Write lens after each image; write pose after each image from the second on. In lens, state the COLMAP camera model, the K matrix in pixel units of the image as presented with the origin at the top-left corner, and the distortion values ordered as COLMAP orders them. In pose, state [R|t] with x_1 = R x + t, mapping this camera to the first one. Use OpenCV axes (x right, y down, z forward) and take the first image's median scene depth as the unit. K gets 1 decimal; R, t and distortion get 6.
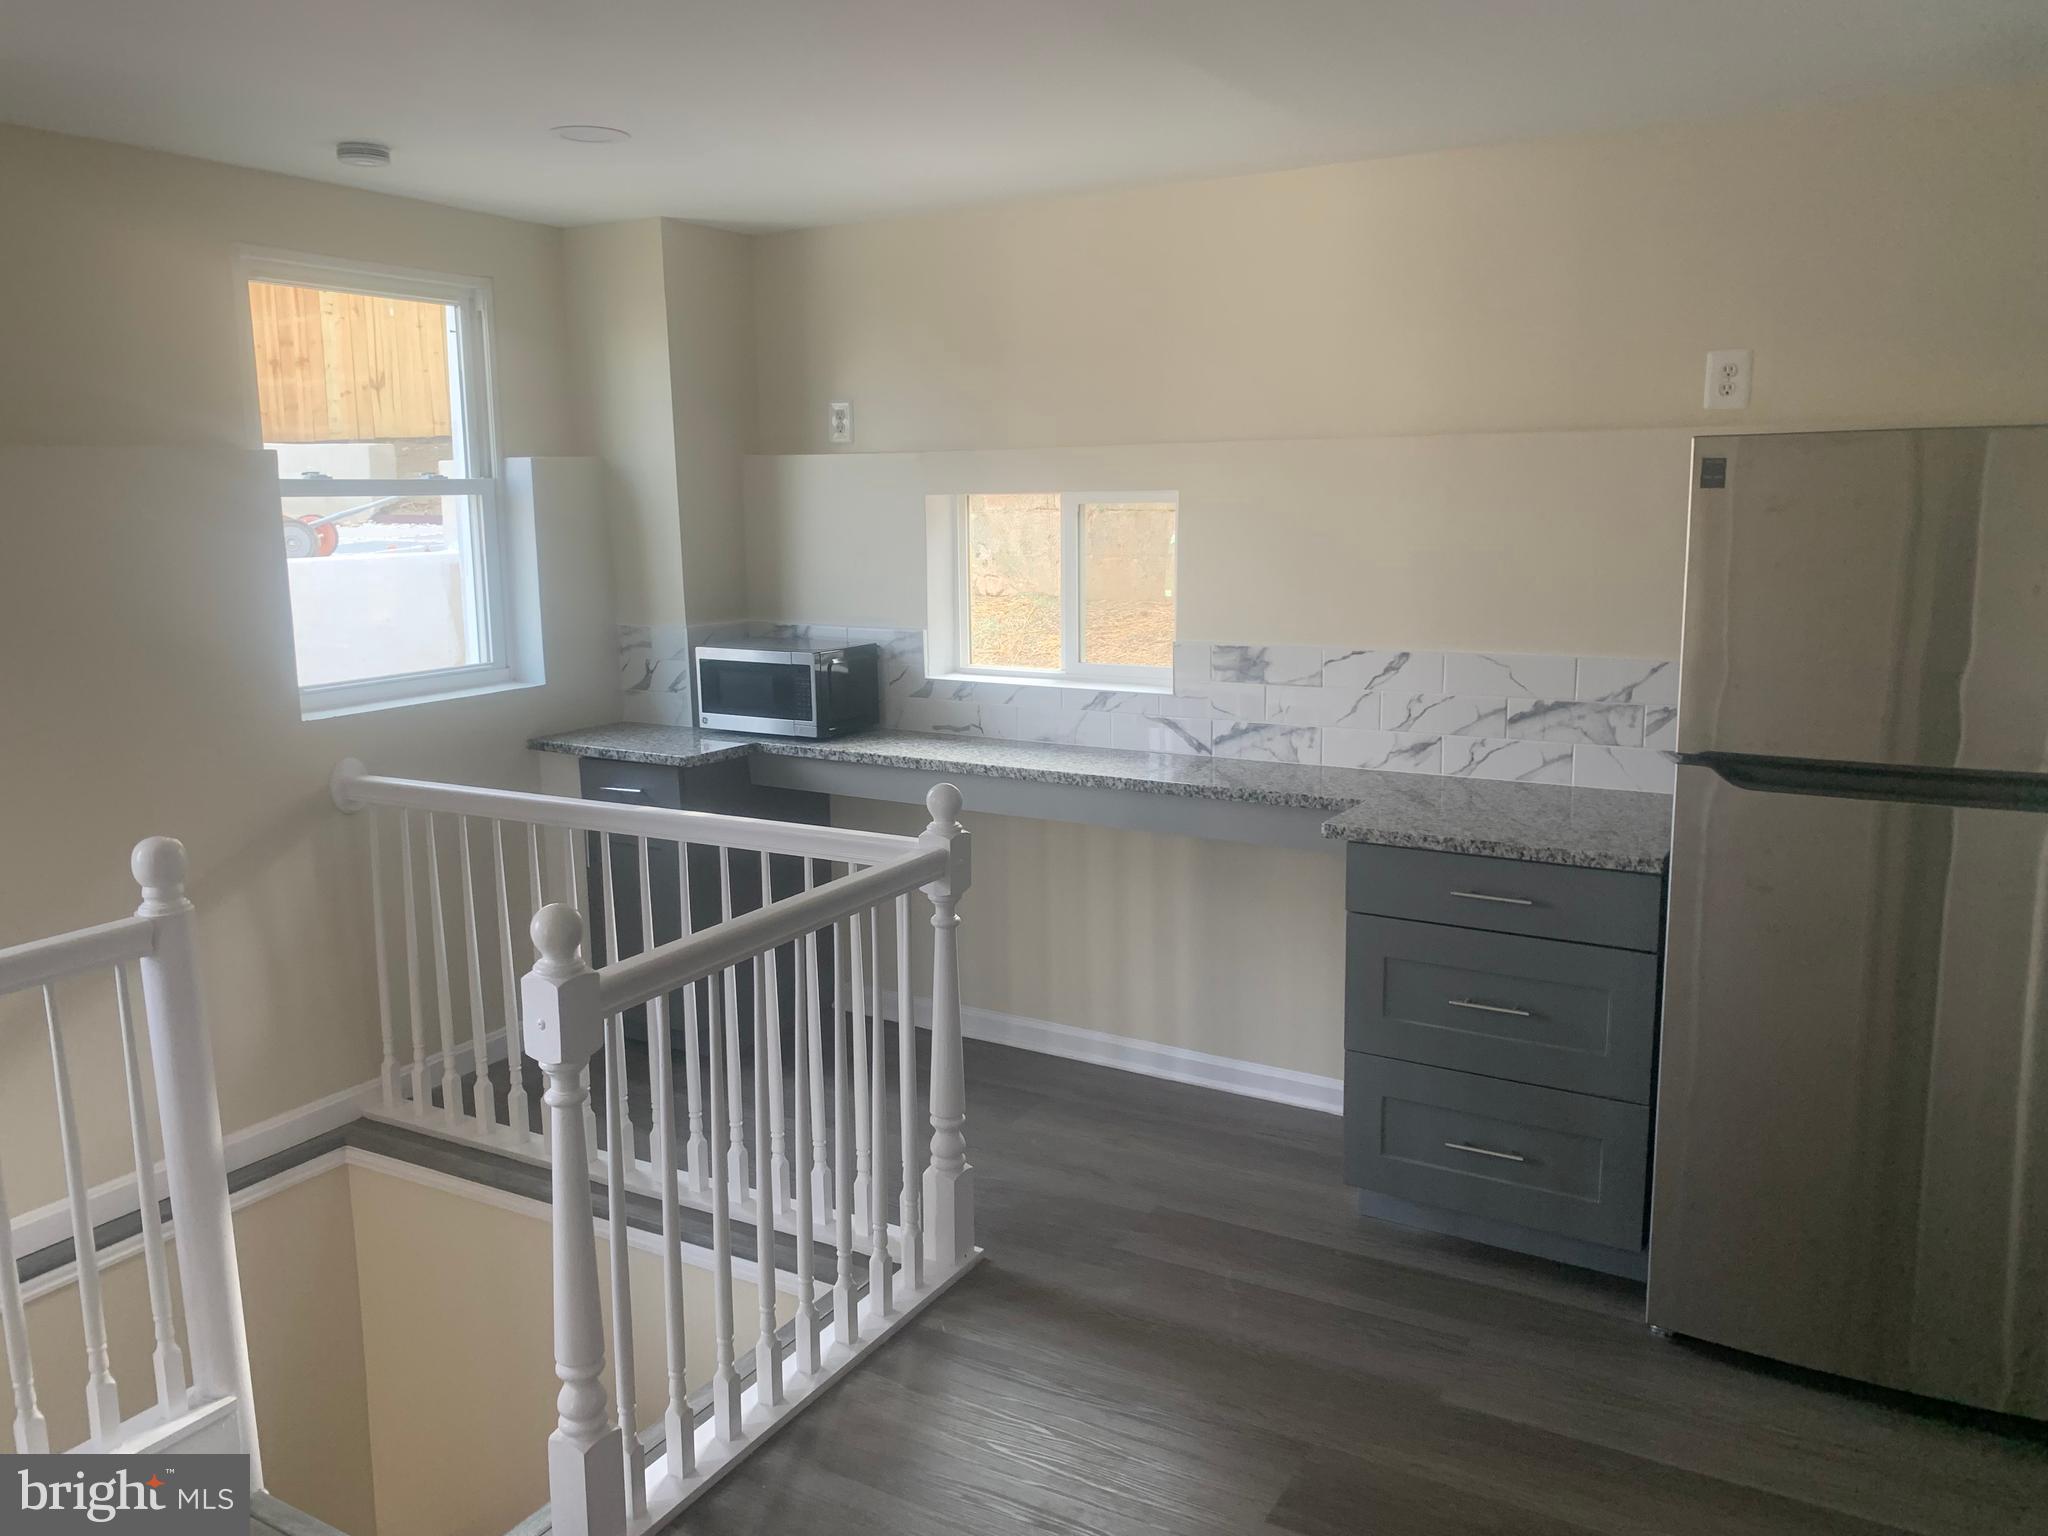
lens RADIAL K [[1548.3, 0, 1033.3], [0, 1548.3, 767.2], [0, 0, 1]] dist [0.063522, -0.084011]
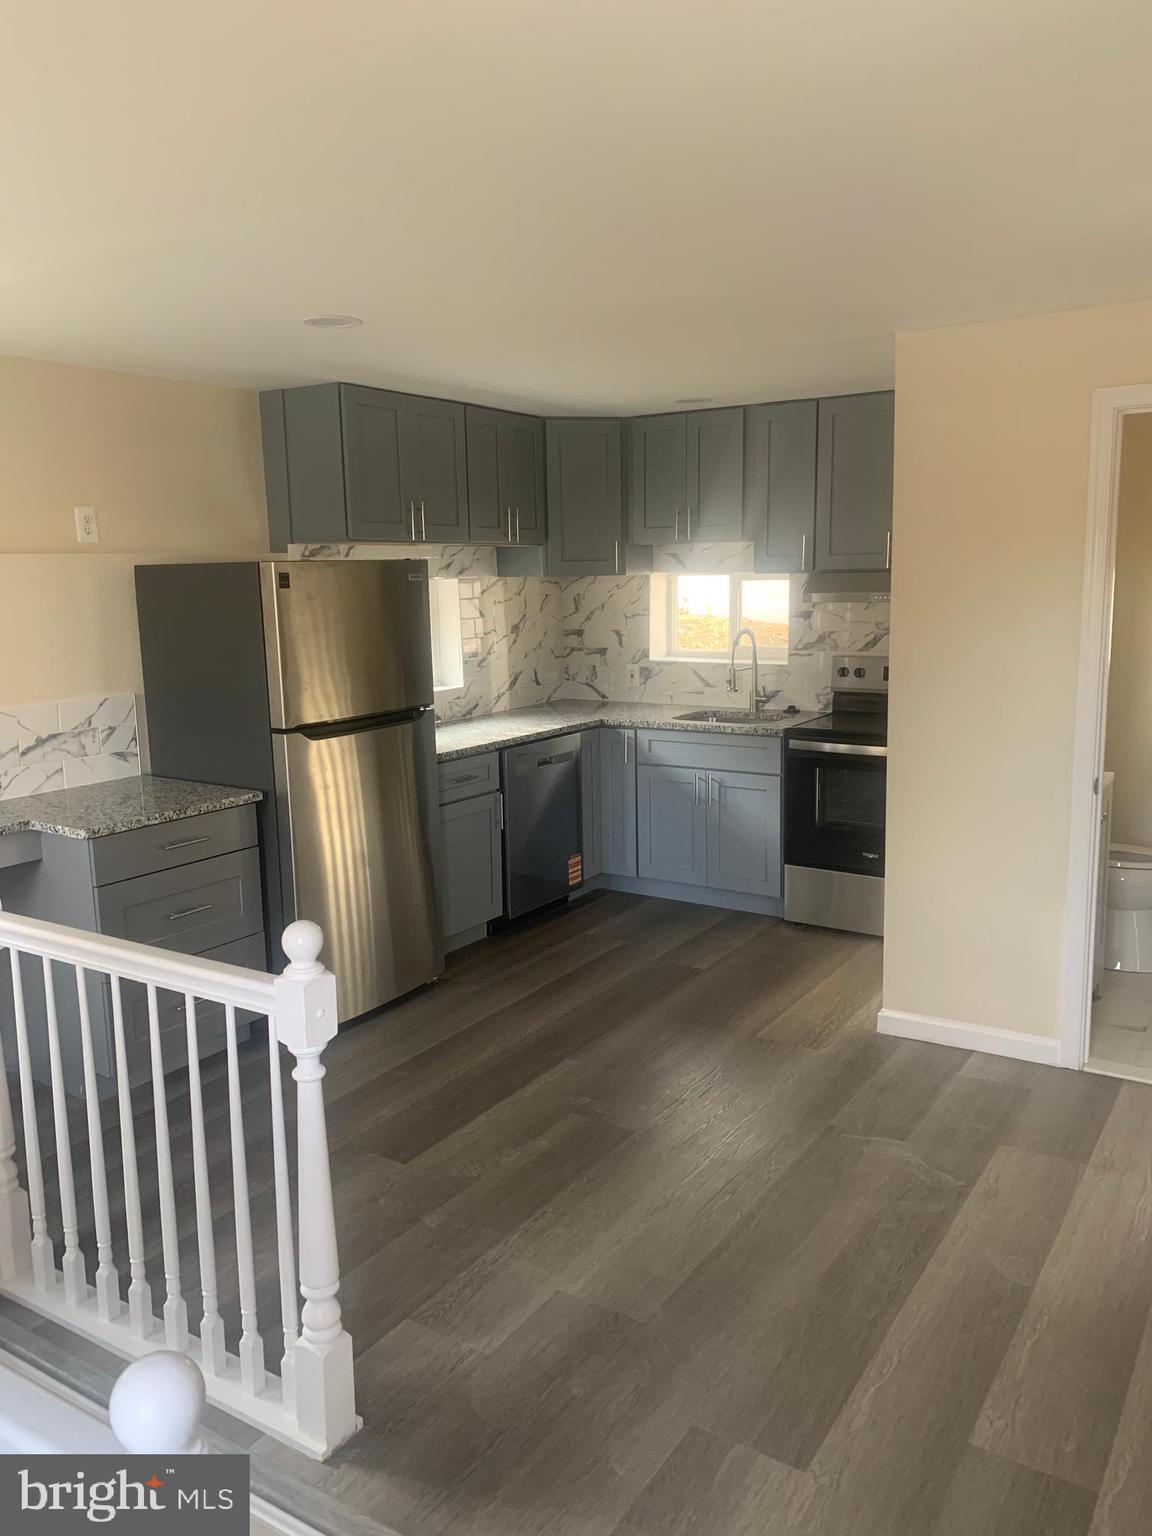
lens RADIAL K [[1161.3, 0, 579.1], [0, 1161.3, 767.9], [0, 0, 1]] dist [0.063522, -0.084011]
pose [[0.040667, -0.155911, 0.986934, -0.737402], [0.195165, 0.969964, 0.145189, -0.074111], [-0.979927, 0.186710, 0.069874, 0.430538]]
